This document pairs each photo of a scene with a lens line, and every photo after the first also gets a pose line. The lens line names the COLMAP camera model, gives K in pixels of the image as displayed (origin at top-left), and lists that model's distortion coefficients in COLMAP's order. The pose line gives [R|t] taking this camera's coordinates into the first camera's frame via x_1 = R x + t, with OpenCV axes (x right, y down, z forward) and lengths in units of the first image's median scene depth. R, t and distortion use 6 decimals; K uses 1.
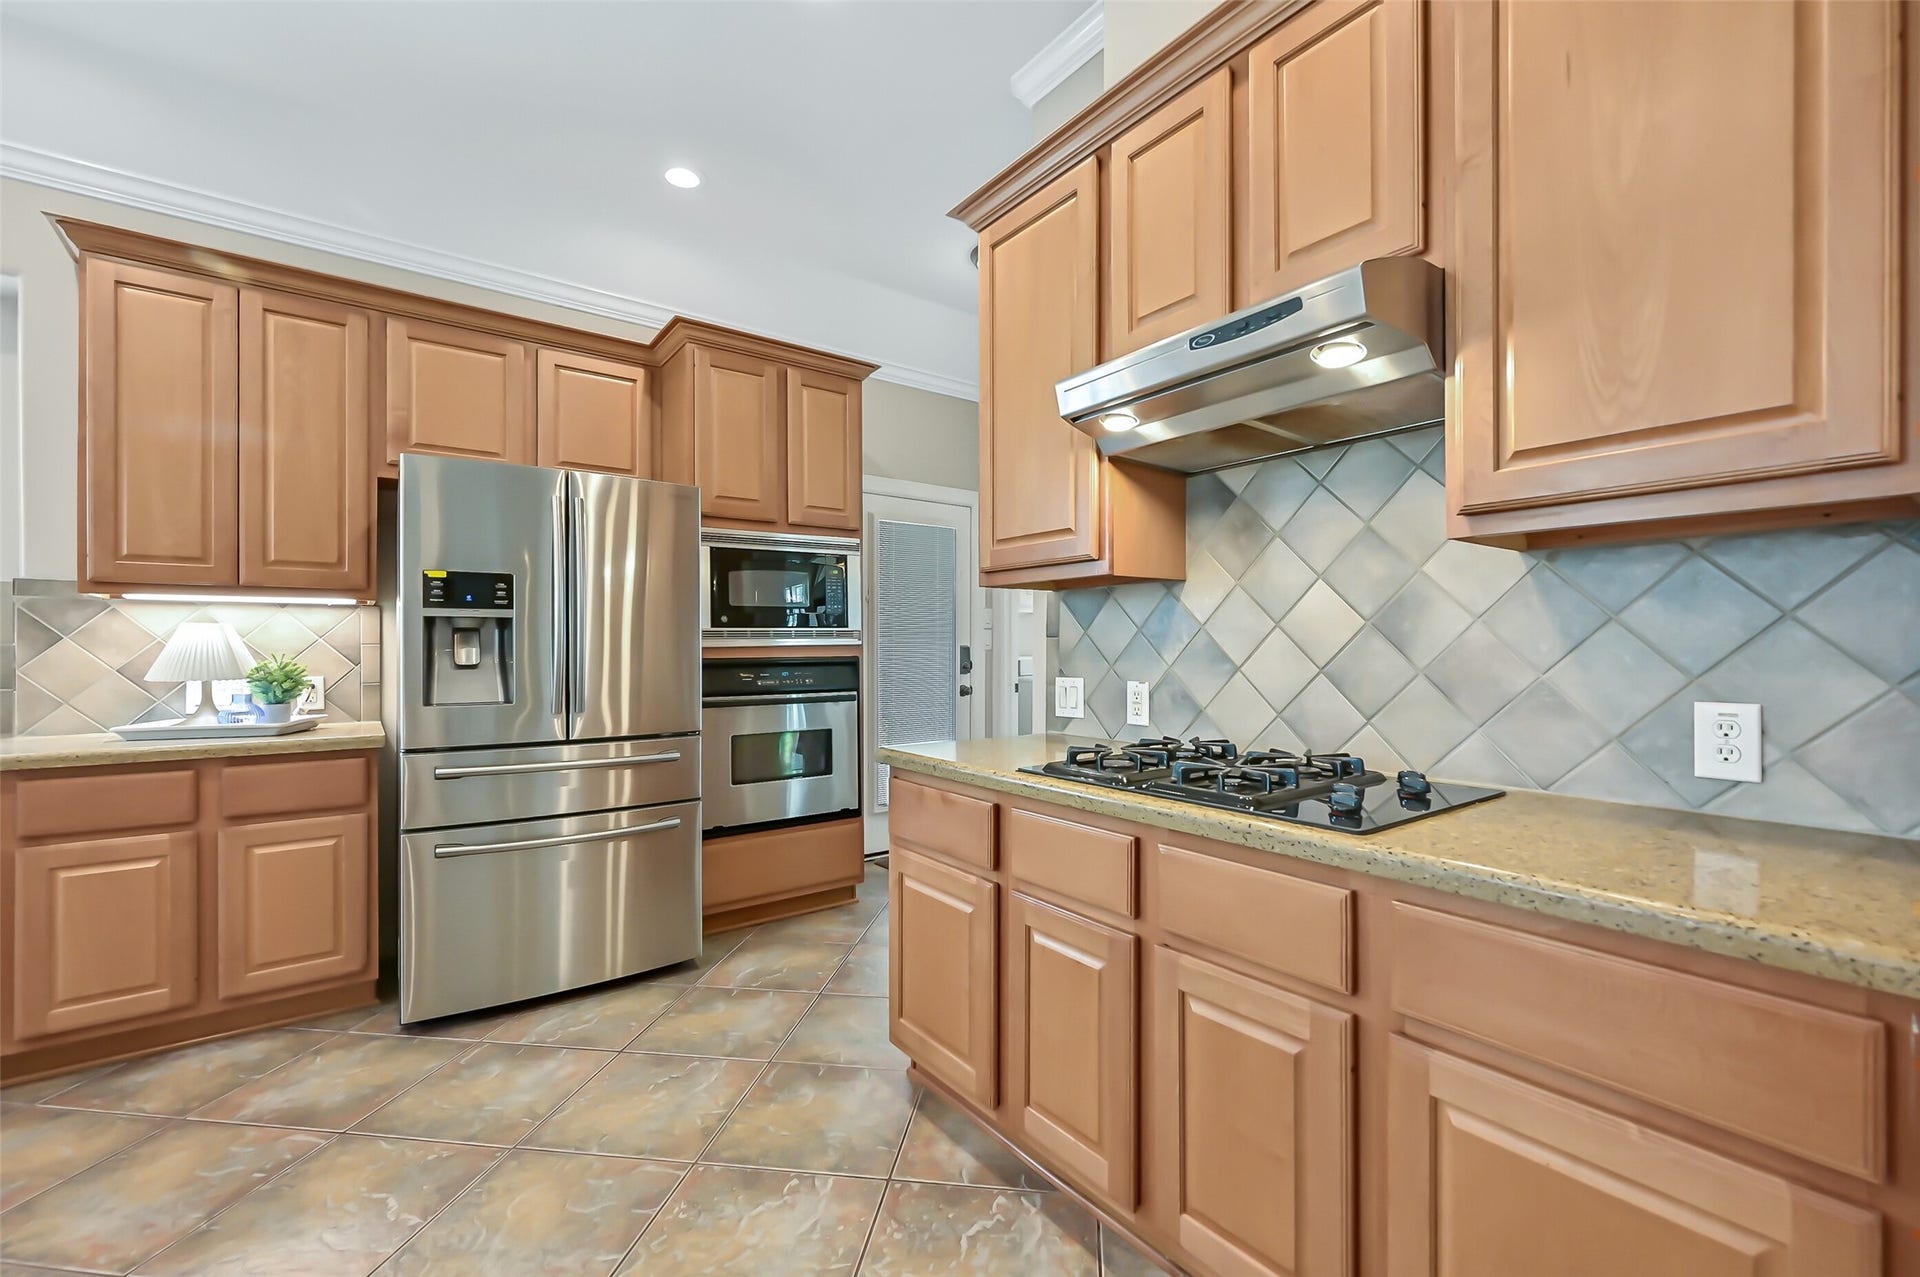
lens RADIAL K [[808.0, 0, 969.8], [0, 808.0, 646.4], [0, 0, 1]] dist [-0.001025, -0.000532]
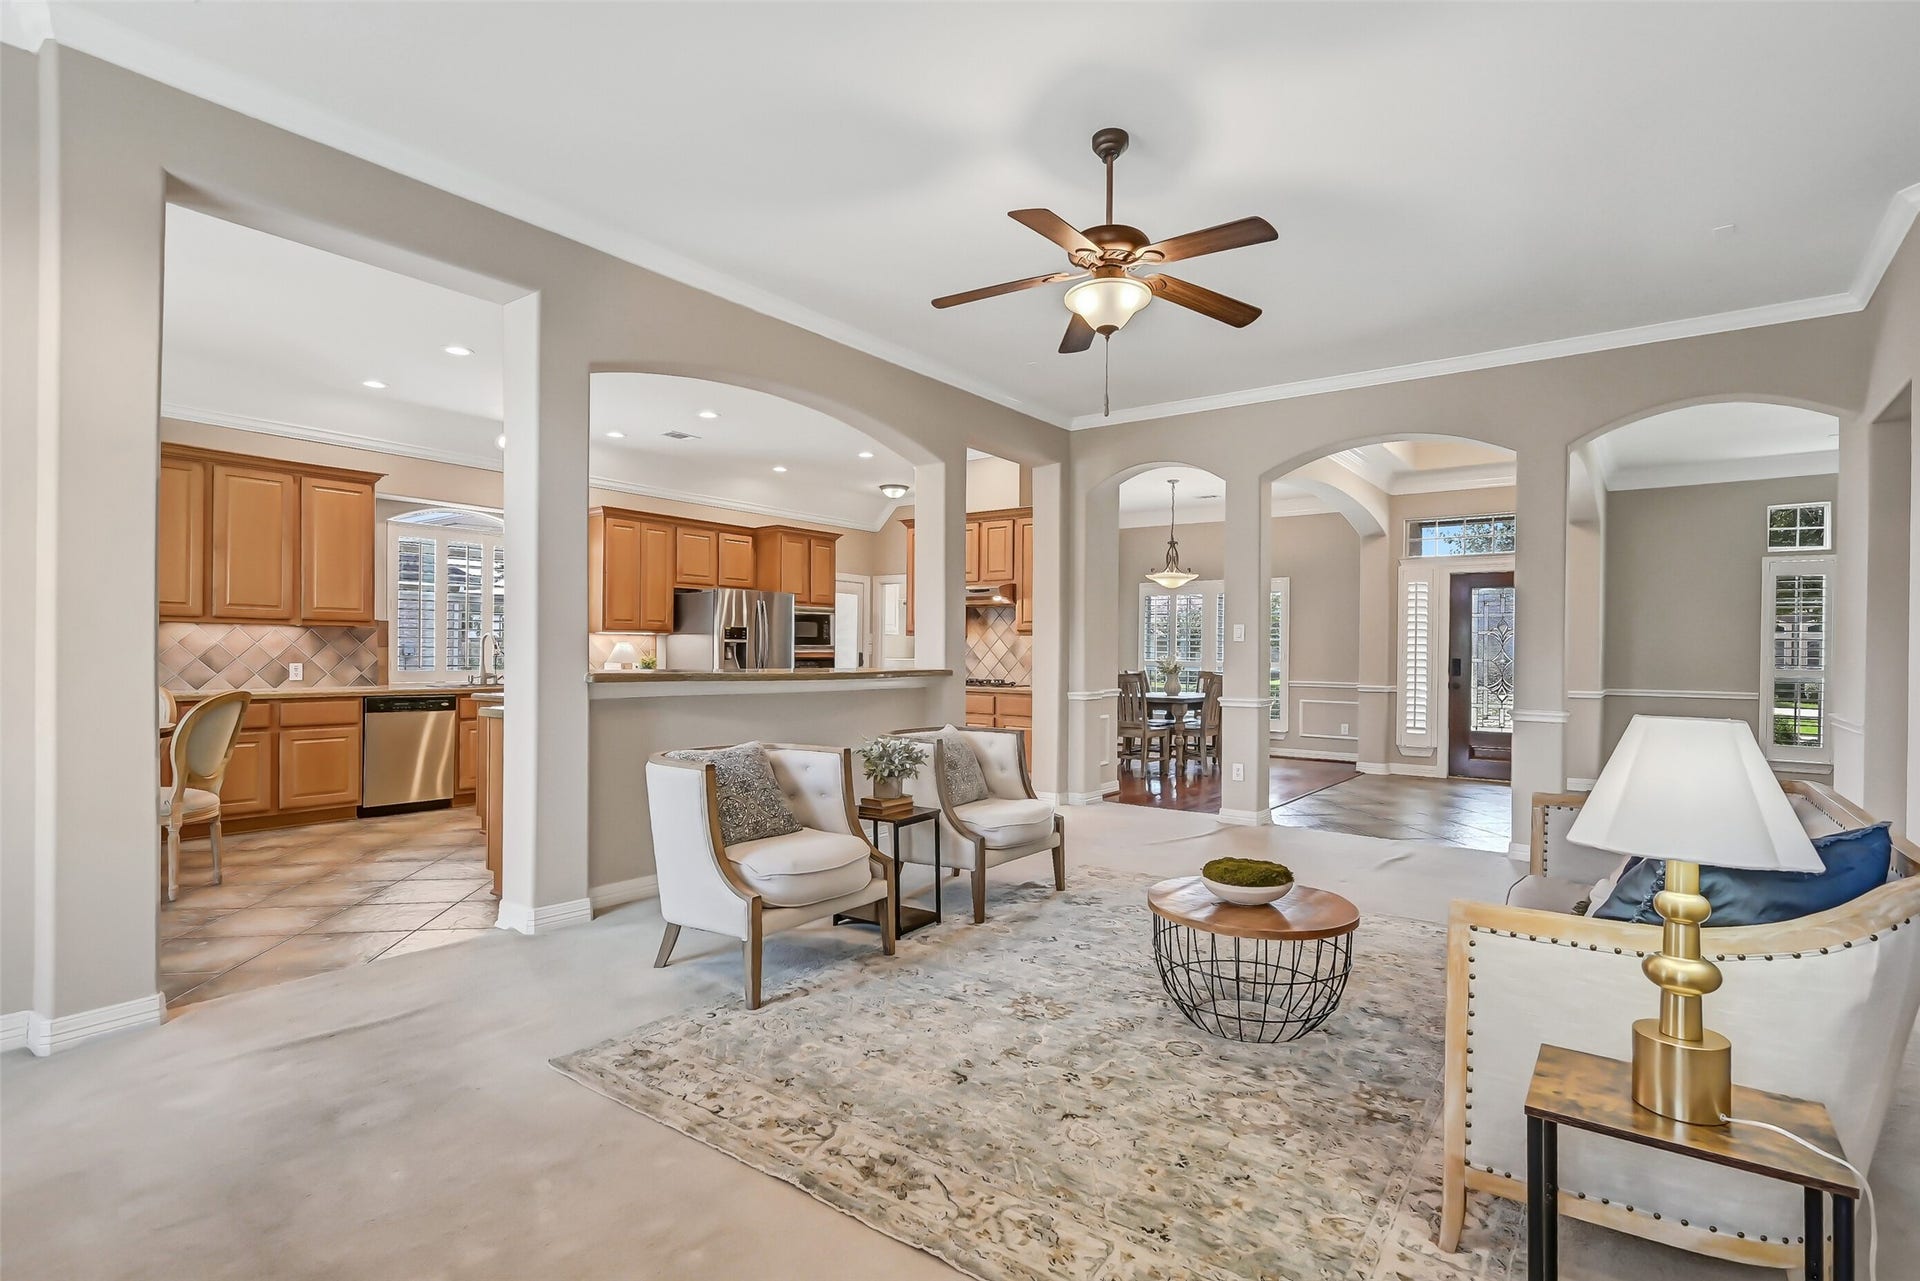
lens RADIAL K [[979.2, 0, 967.1], [0, 979.2, 644.5], [0, 0, 1]] dist [0.000542, -0.001969]
pose [[0.963951, 0.015020, 0.265657, -0.719618], [-0.015135, 0.999884, -0.001615, -0.033308], [-0.265650, -0.002464, 0.964066, -2.598920]]
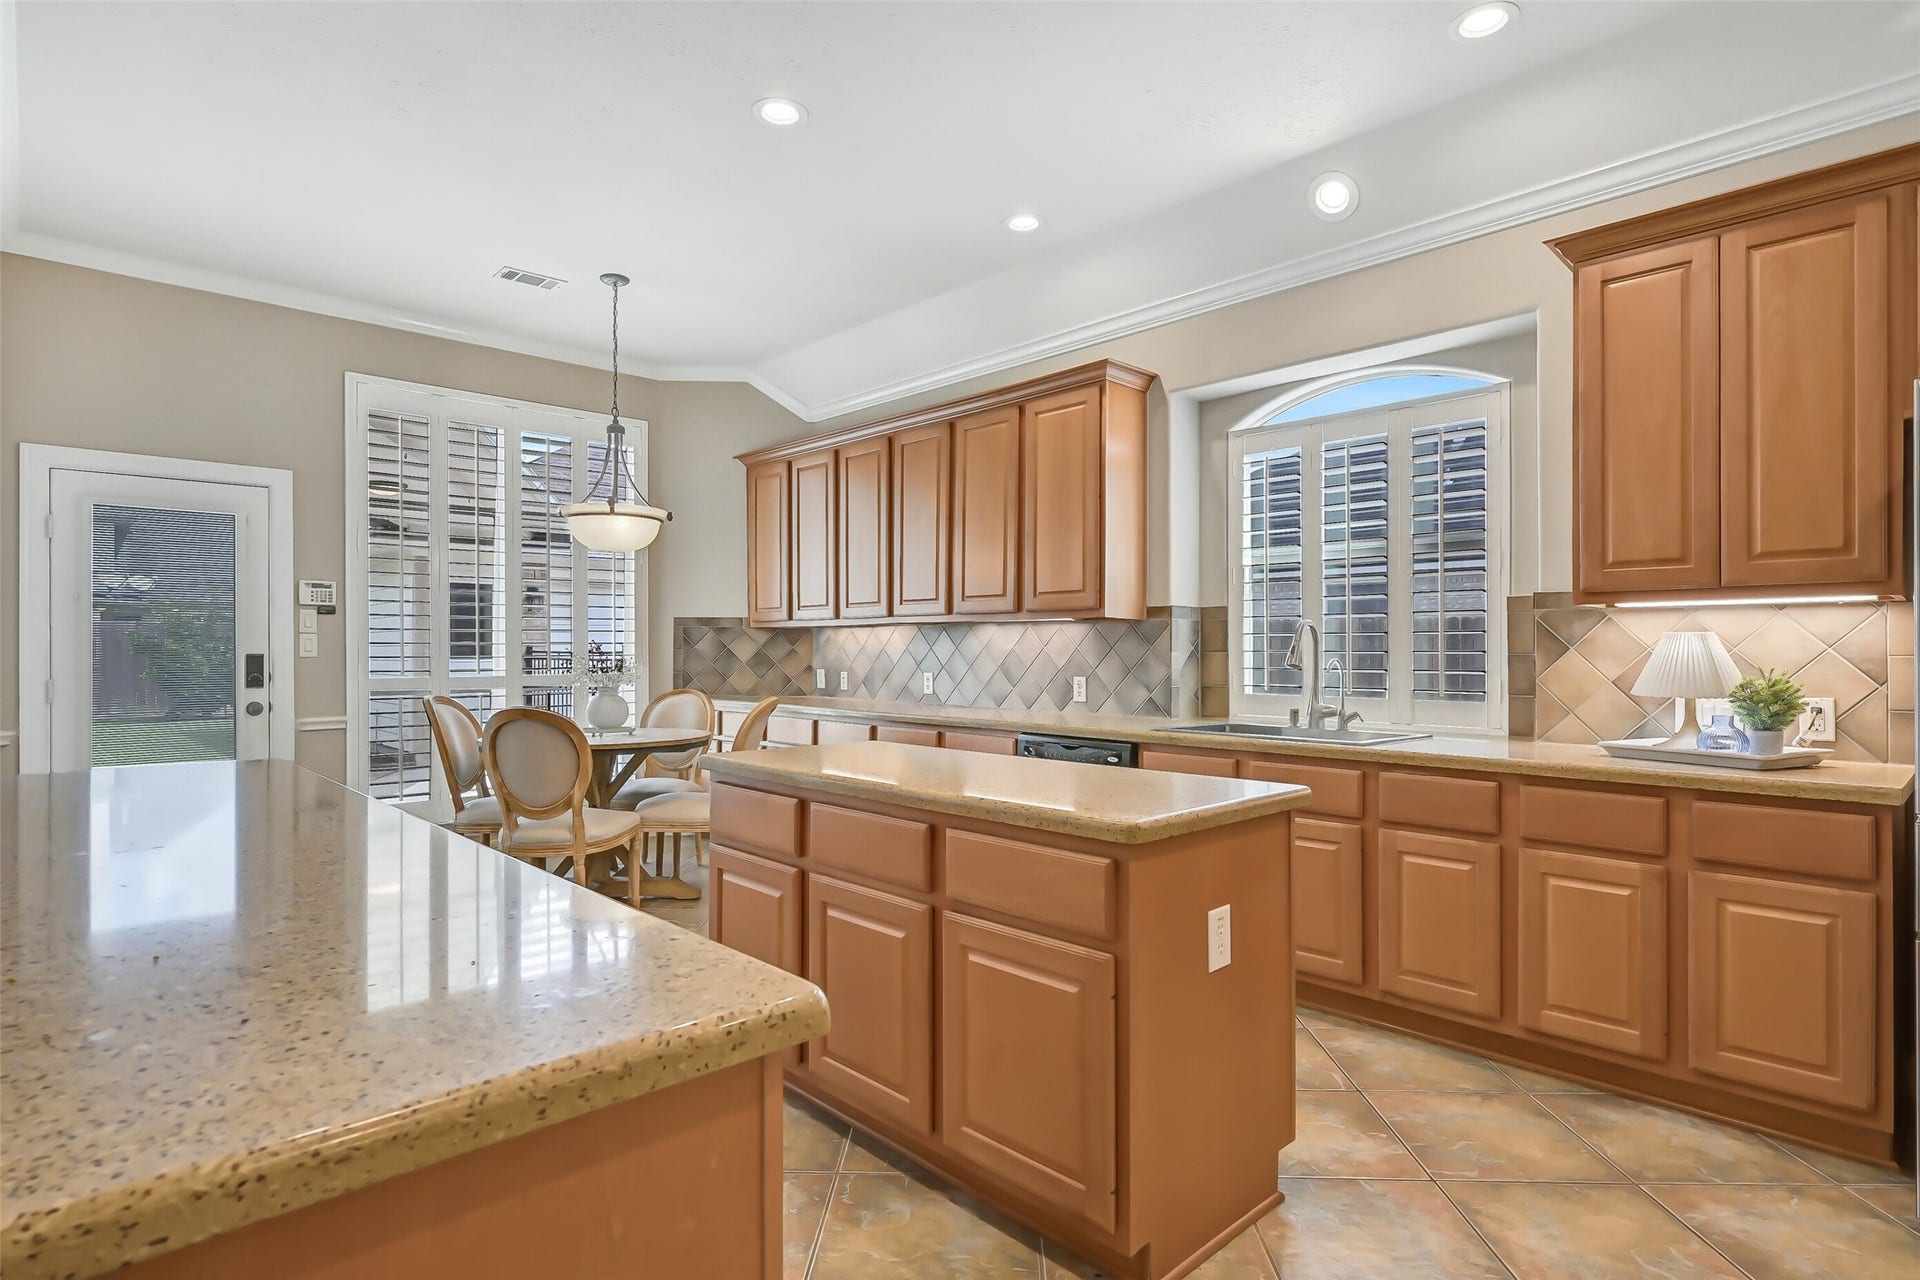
lens RADIAL K [[979.2, 0, 966.8], [0, 979.2, 643.6], [0, 0, 1]] dist [0.000542, -0.001969]
pose [[0.102703, -0.004791, -0.994701, 0.032405], [0.000179, 0.999988, -0.004798, -0.011211], [0.994712, 0.000314, 0.102702, 0.113057]]
